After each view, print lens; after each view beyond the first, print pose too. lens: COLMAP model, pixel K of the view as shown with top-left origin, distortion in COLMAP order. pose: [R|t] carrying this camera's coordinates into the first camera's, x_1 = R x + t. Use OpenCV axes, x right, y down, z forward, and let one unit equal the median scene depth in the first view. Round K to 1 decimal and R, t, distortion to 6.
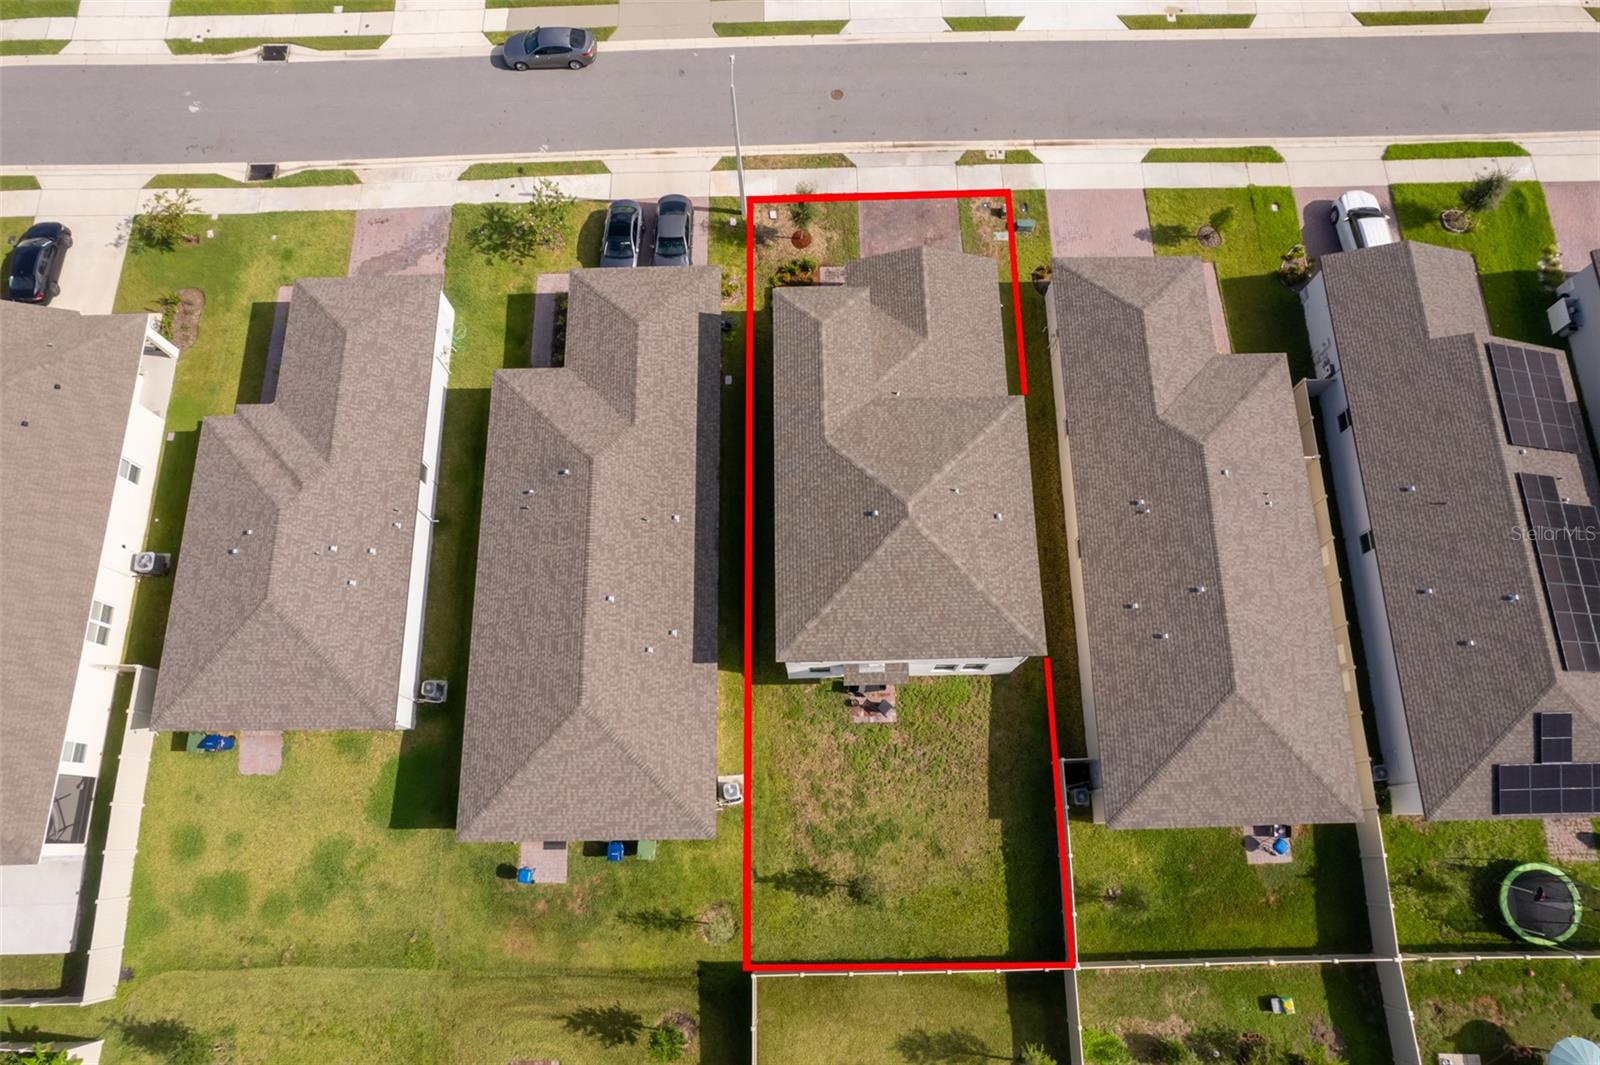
lens RADIAL K [[924.1, 0, 800.0], [0, 924.1, 532.5], [0, 0, 1]] dist [-0.088640, 0.058183]
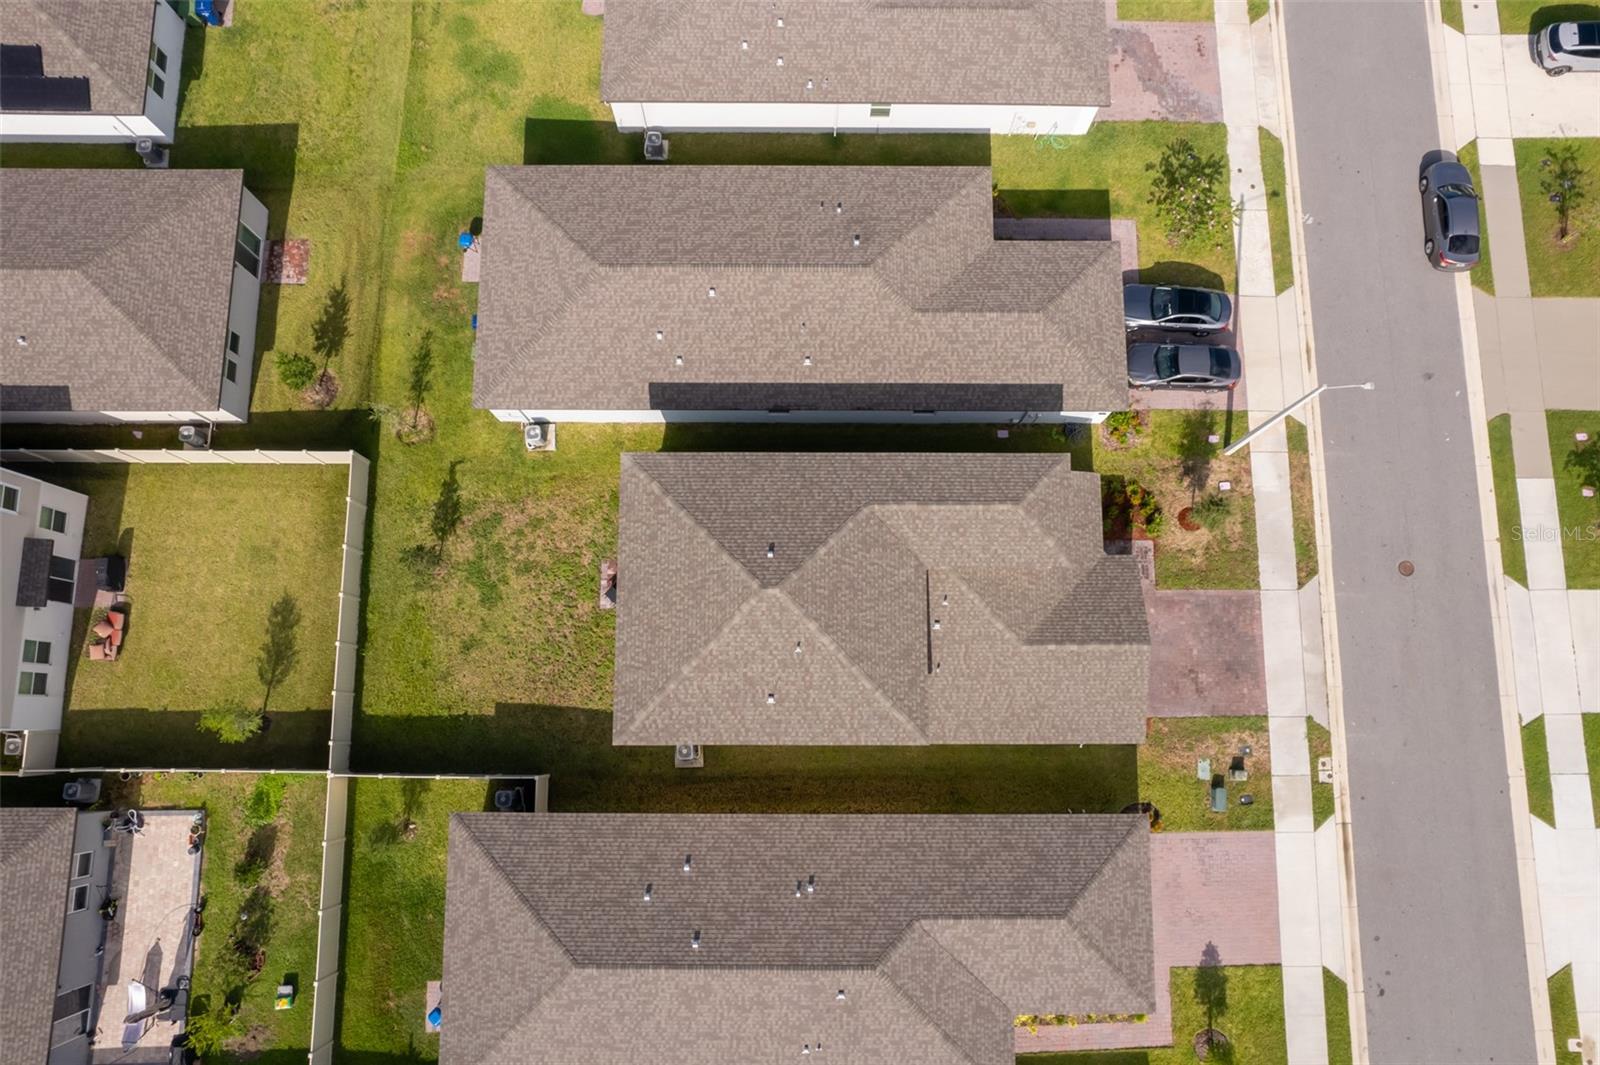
lens RADIAL K [[1014.8, 0, 832.7], [0, 1014.8, 544.3], [0, 0, 1]] dist [-0.089713, 0.065439]
pose [[-0.010257, 0.989670, -0.143000, 0.181505], [-0.964557, 0.027917, 0.262393, -0.287648], [0.263674, 0.140623, 0.954307, 0.073171]]
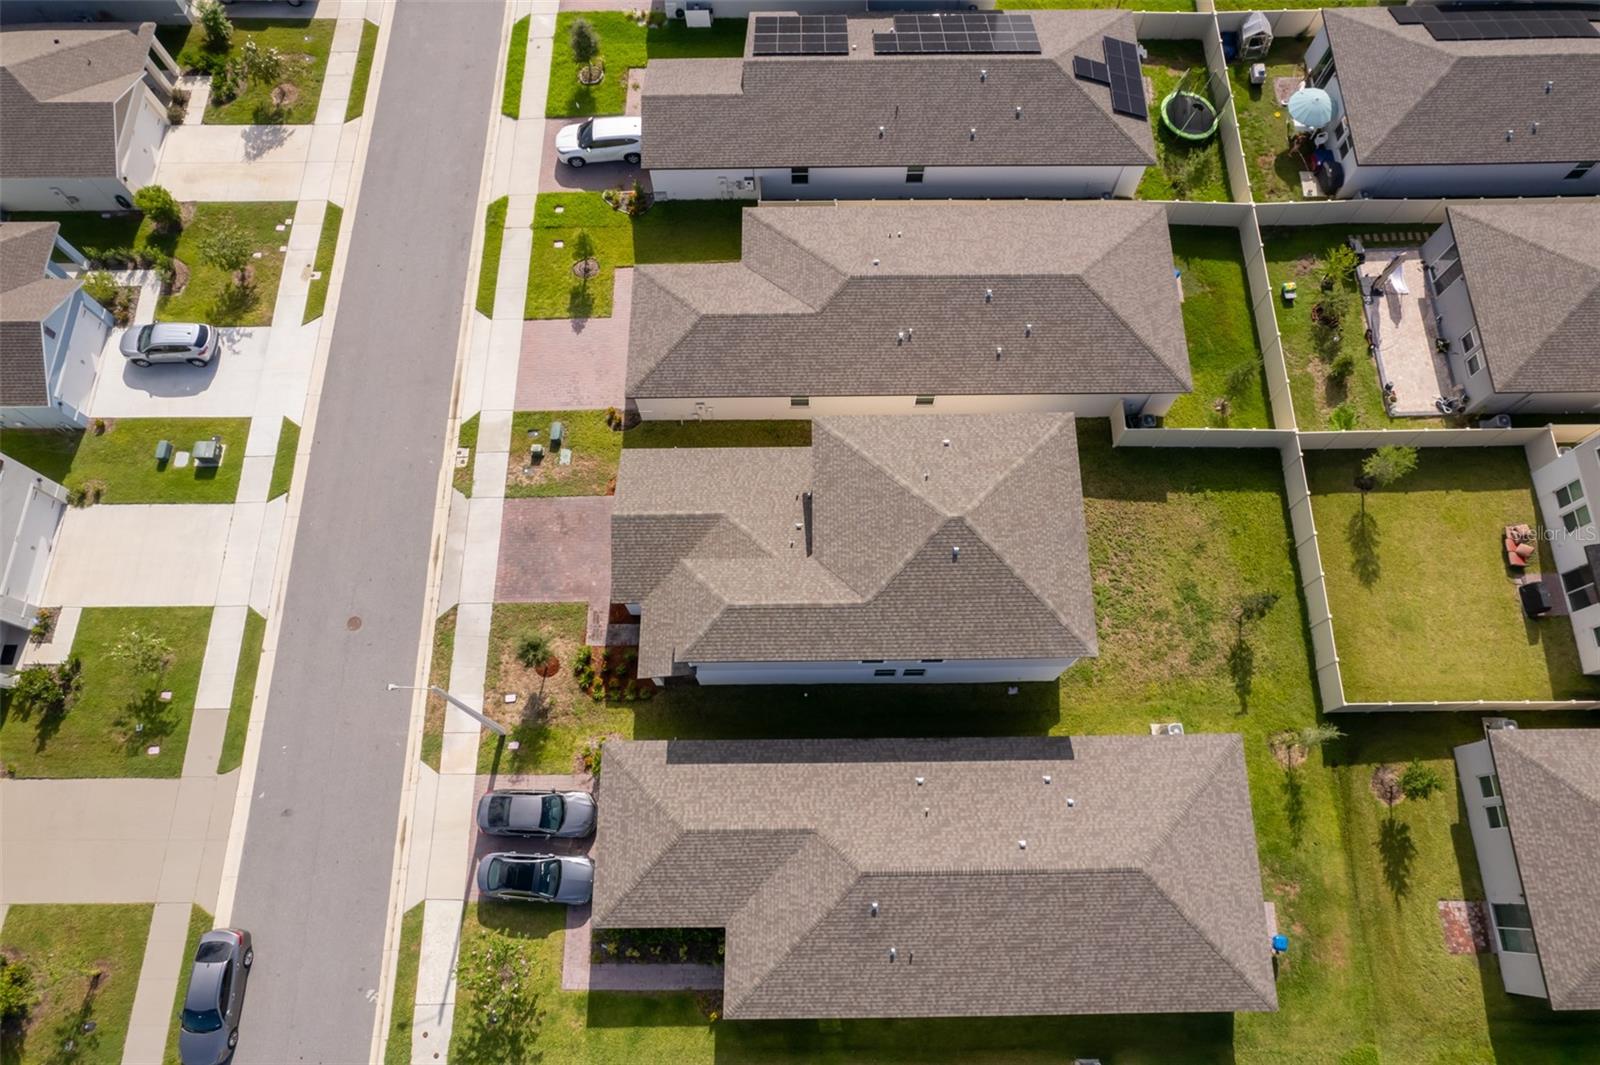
lens RADIAL K [[929.8, 0, 790.7], [0, 929.8, 579.3], [0, 0, 1]] dist [-0.089037, 0.062763]
pose [[0.014555, -0.948061, 0.317755, -0.230536], [0.965501, 0.095956, 0.242073, -0.370671], [-0.259991, 0.303269, 0.916751, 0.121568]]
